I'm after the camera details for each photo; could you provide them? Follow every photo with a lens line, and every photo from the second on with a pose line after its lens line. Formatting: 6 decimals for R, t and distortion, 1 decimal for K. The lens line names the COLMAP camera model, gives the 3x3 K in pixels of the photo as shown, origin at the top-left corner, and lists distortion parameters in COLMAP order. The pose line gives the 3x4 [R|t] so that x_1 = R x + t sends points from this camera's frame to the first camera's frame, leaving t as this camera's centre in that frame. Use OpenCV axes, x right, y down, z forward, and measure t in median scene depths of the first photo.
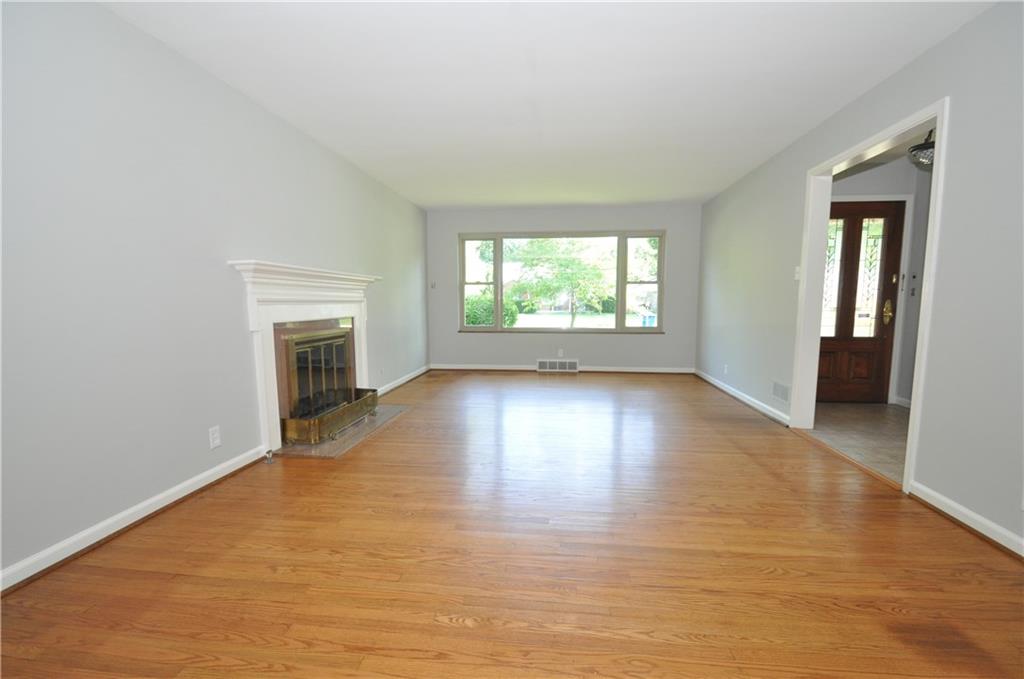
lens RADIAL K [[443.8, 0, 510.8], [0, 443.8, 354.1], [0, 0, 1]] dist [0.002886, -0.010384]
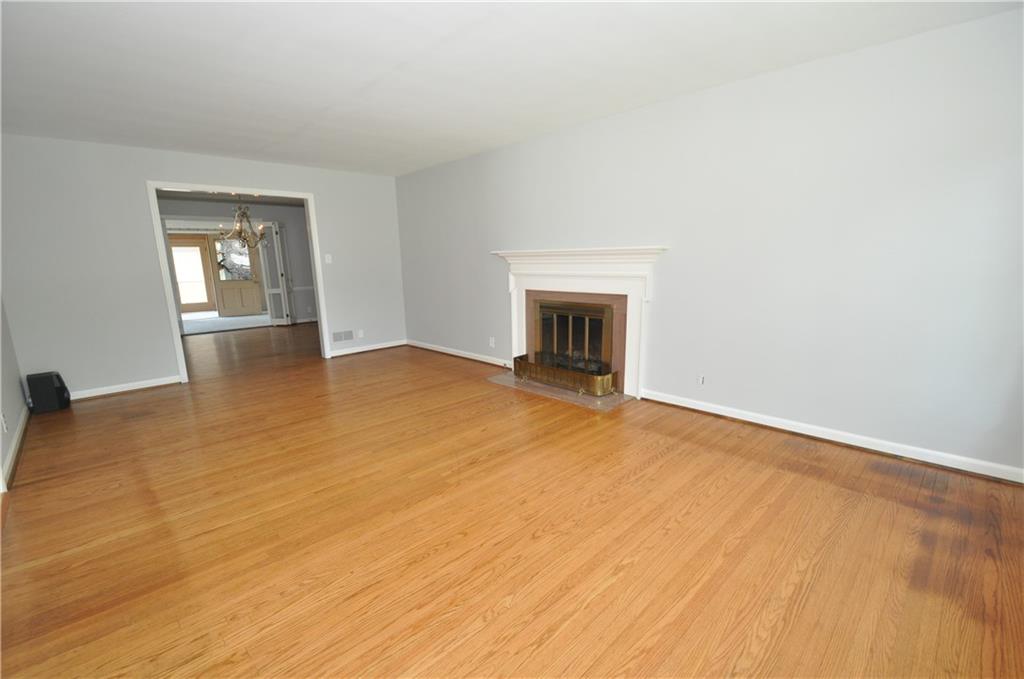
lens RADIAL K [[443.8, 0, 510.8], [0, 443.8, 354.1], [0, 0, 1]] dist [0.002886, -0.010384]
pose [[-0.625469, 0.189529, -0.756880, 0.664359], [-0.068502, 0.952964, 0.295240, -0.298376], [0.777236, 0.236511, -0.583067, 1.877754]]
